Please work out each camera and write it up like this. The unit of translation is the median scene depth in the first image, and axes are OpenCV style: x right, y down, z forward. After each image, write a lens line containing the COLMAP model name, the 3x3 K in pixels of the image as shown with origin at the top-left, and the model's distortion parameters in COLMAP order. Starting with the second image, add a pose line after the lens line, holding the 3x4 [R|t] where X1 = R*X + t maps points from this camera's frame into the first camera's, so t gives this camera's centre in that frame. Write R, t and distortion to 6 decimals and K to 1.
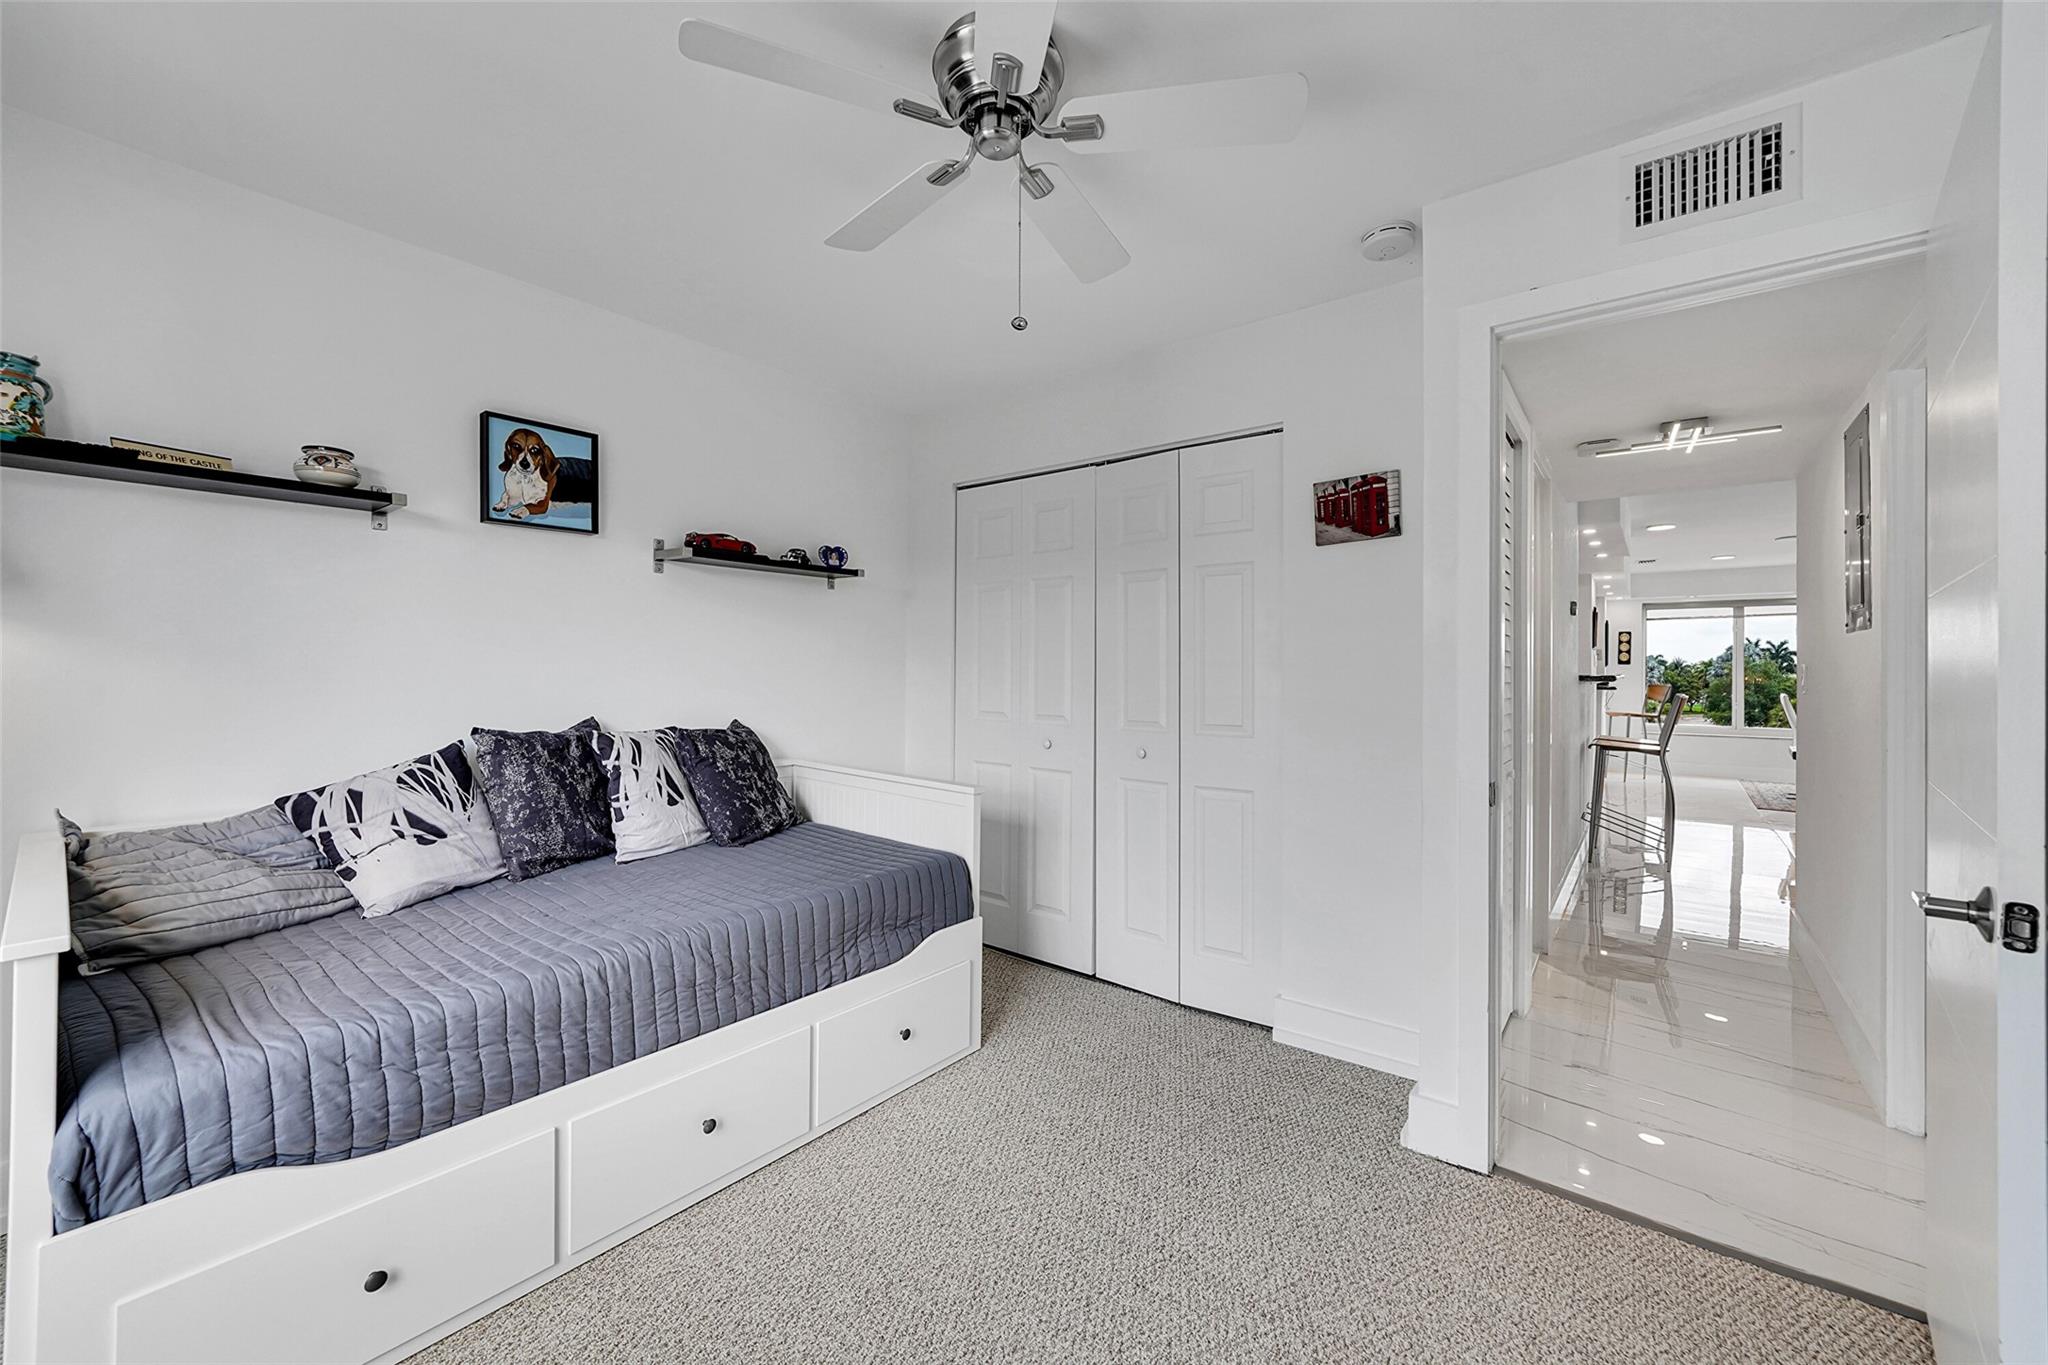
lens RADIAL K [[806.4, 0, 1019.7], [0, 806.4, 684.9], [0, 0, 1]] dist [-0.009196, 0.000356]
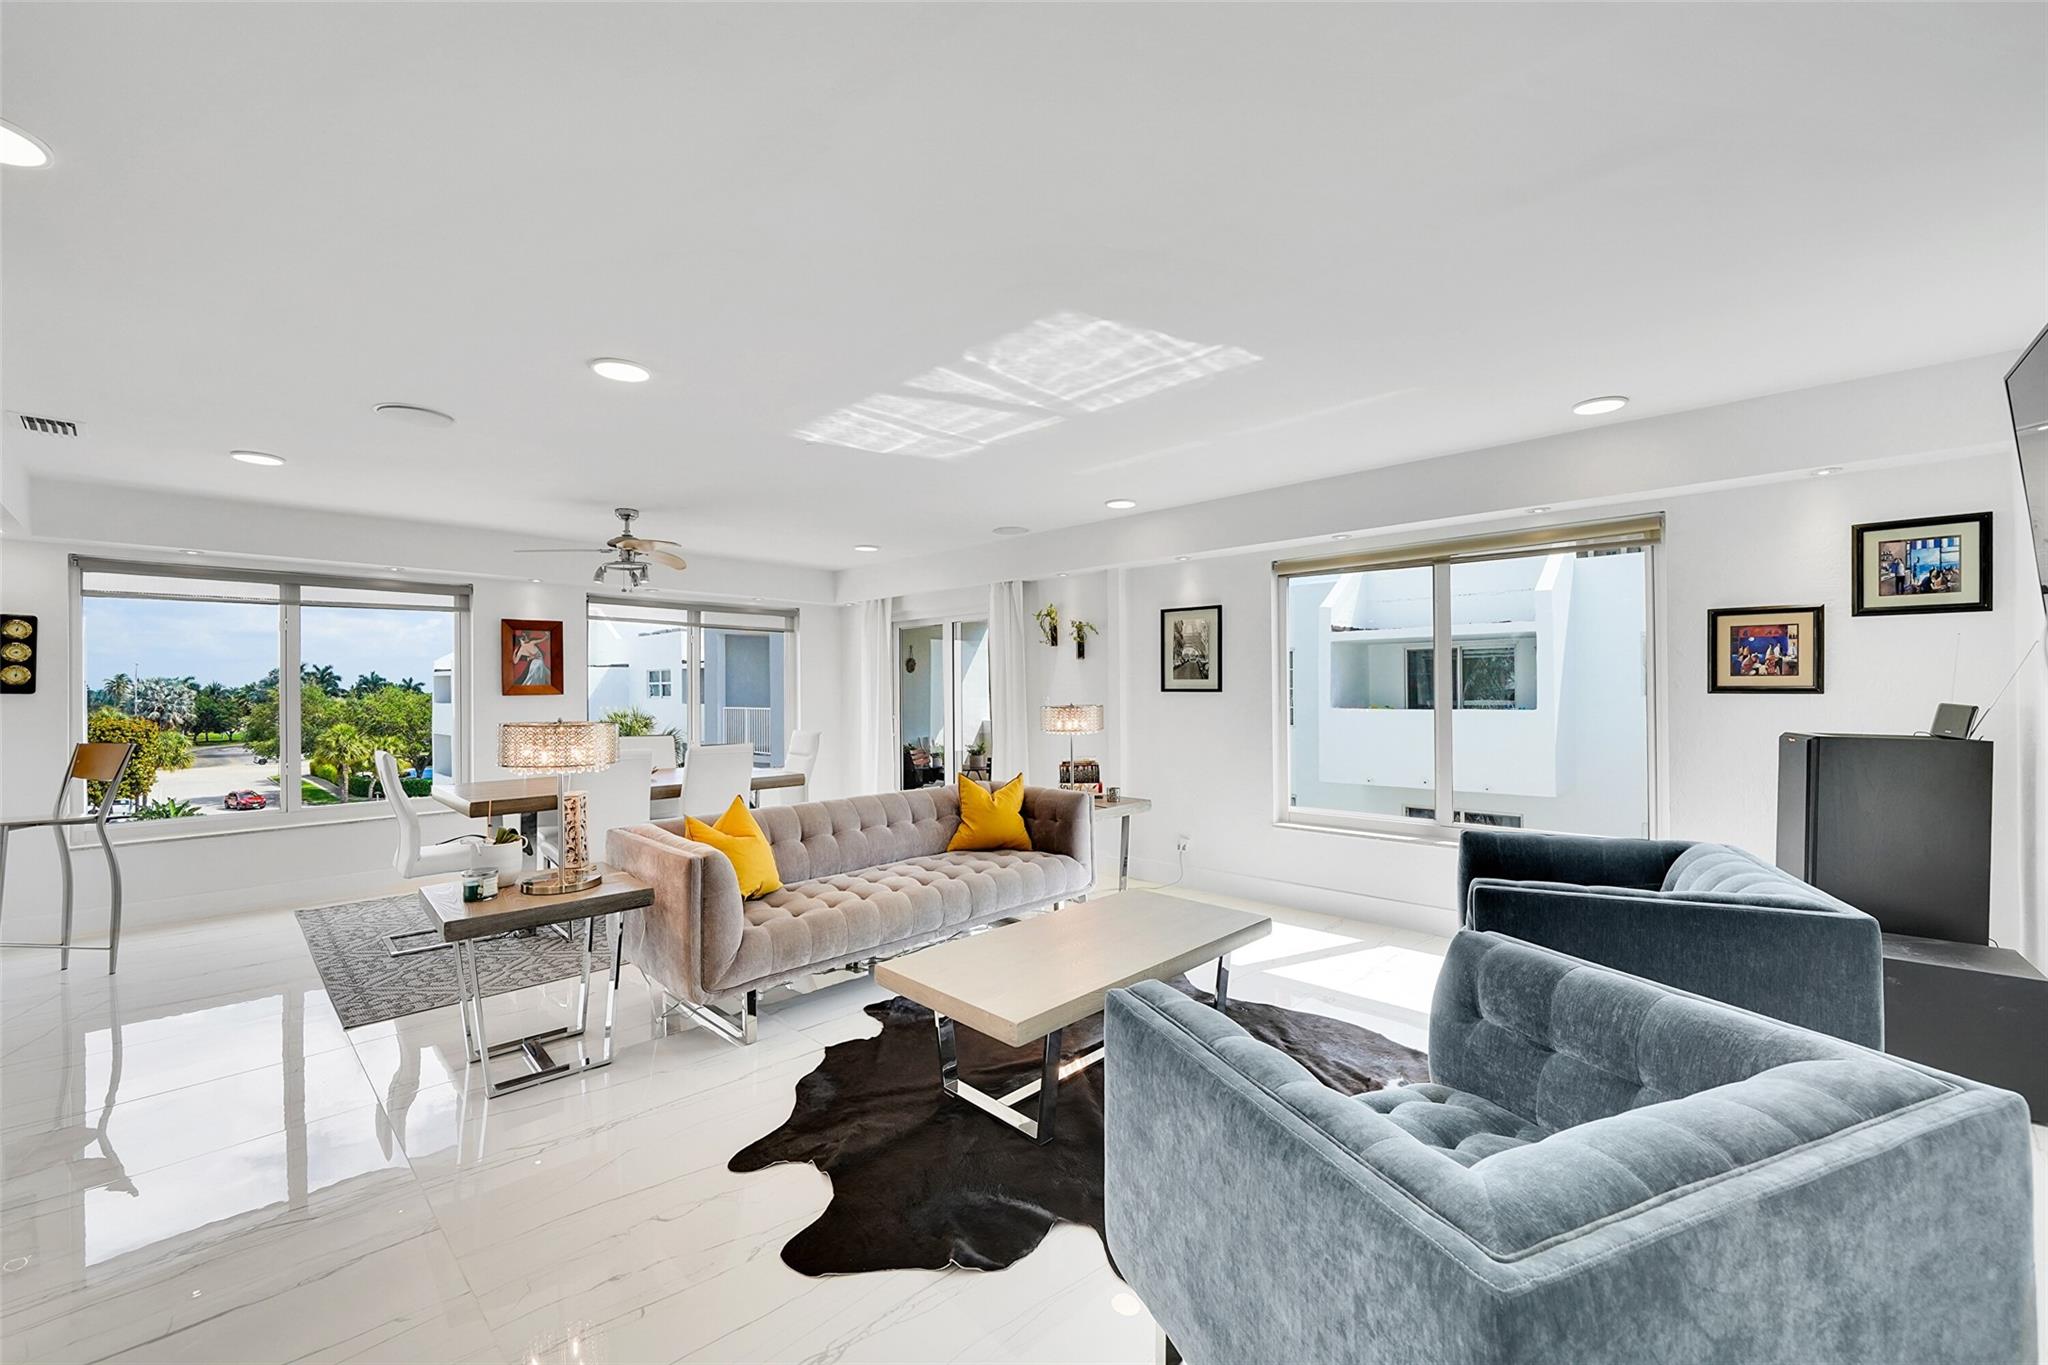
lens RADIAL K [[806.4, 0, 1019.7], [0, 806.4, 684.9], [0, 0, 1]] dist [-0.009196, 0.000356]
pose [[0.094812, 0.005249, 0.995481, 0.390758], [0.024932, 0.999660, -0.007646, -0.013984], [-0.995183, 0.025544, 0.094649, 0.441652]]
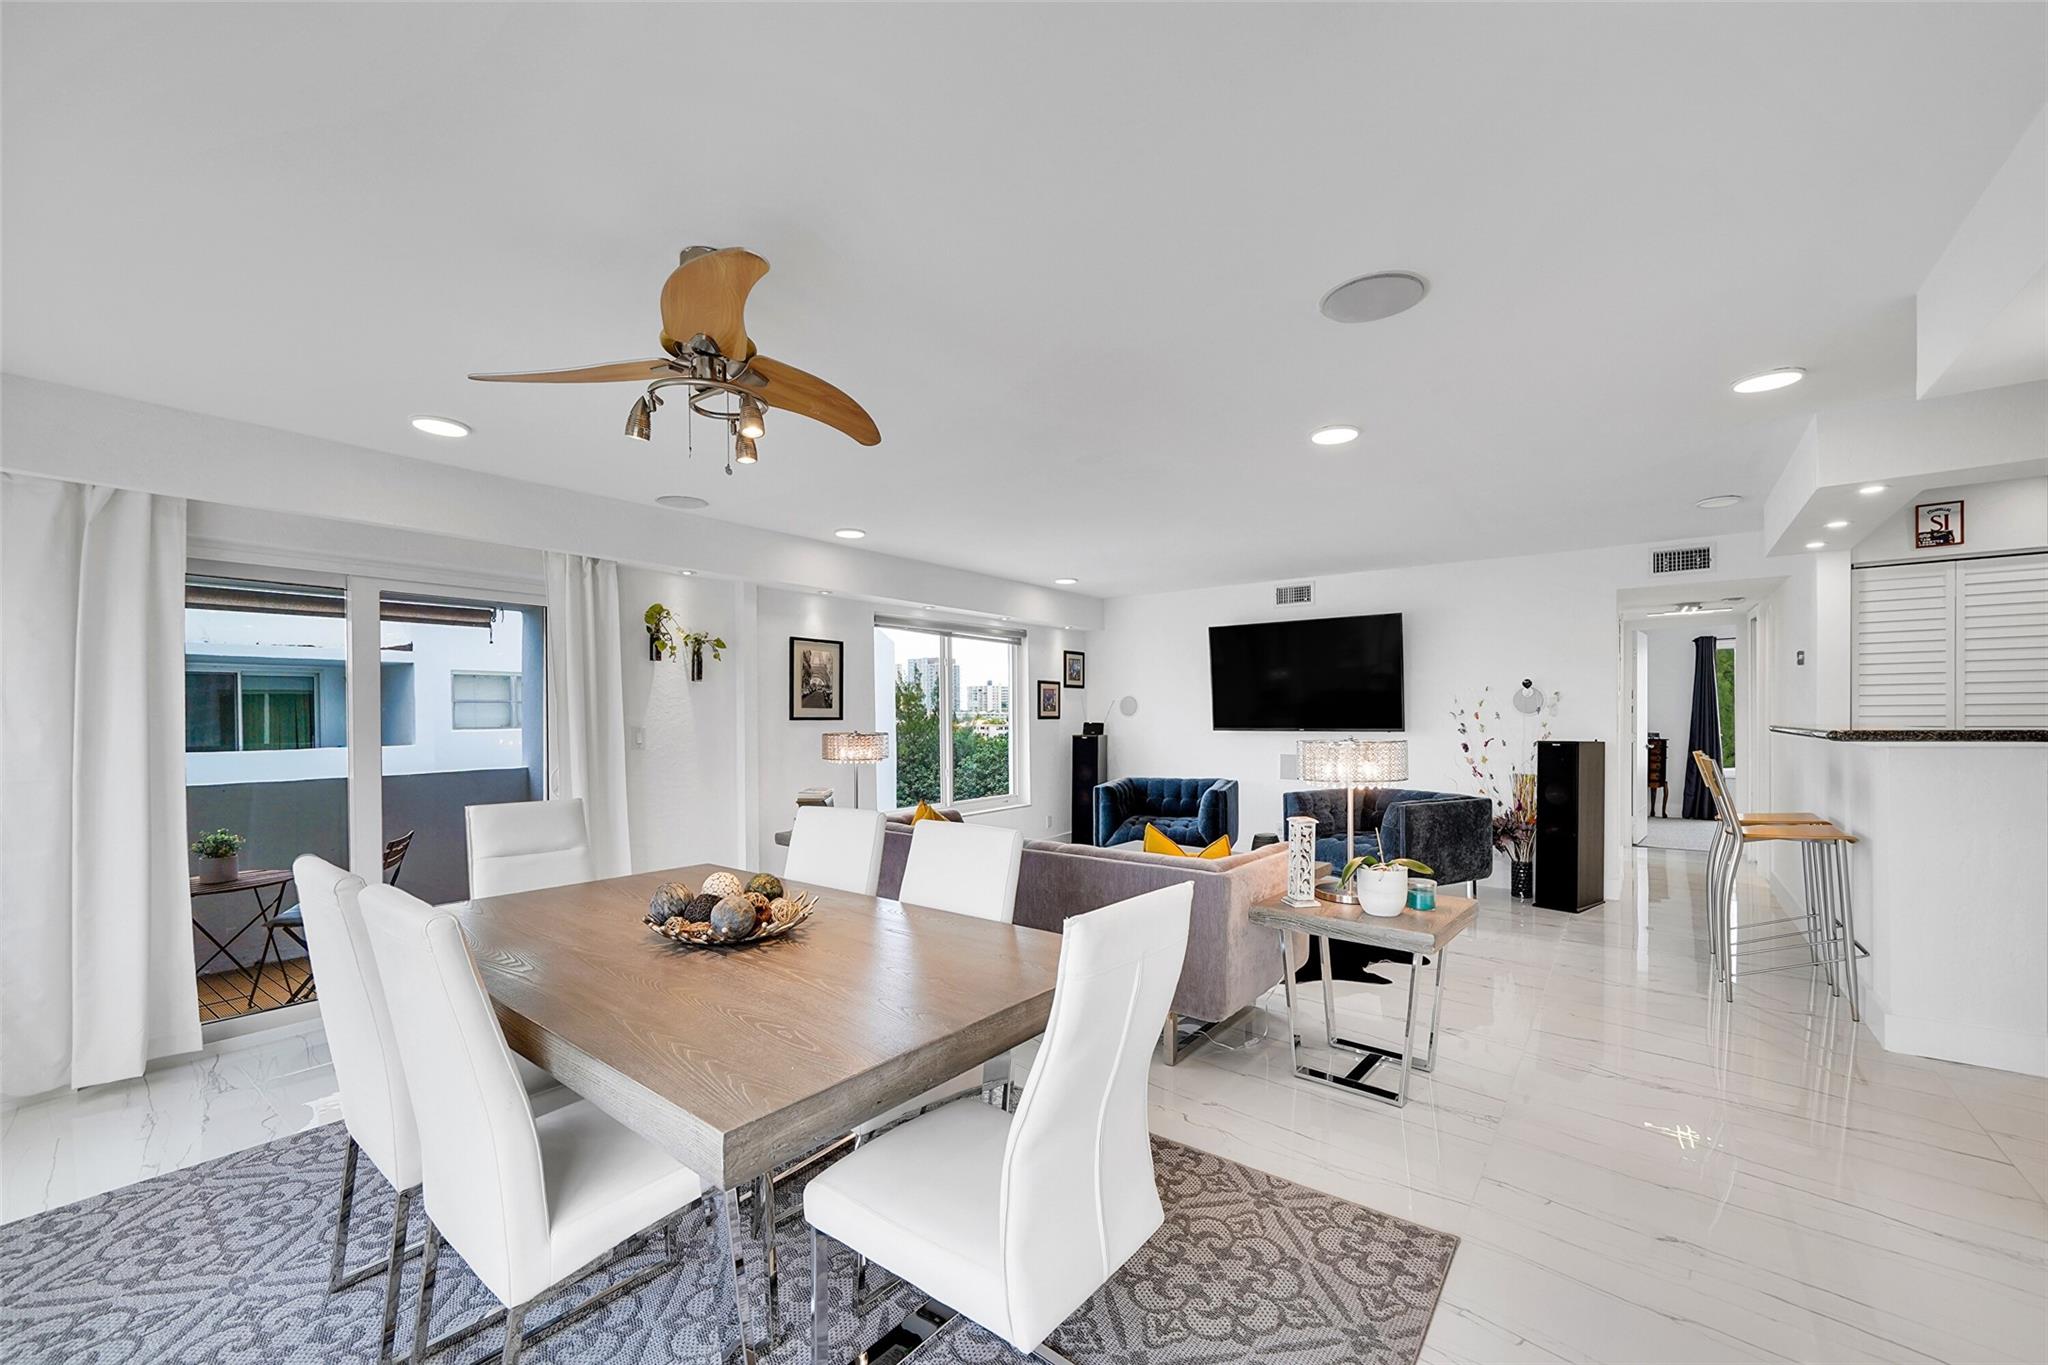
lens RADIAL K [[822.5, 0, 1015.2], [0, 822.5, 719.3], [0, 0, 1]] dist [-0.010779, 0.000022]
pose [[-0.999901, 0.008052, -0.011541, 0.782506], [0.007800, 0.999735, 0.021662, -0.021983], [0.011713, 0.021570, -0.999699, 0.924518]]
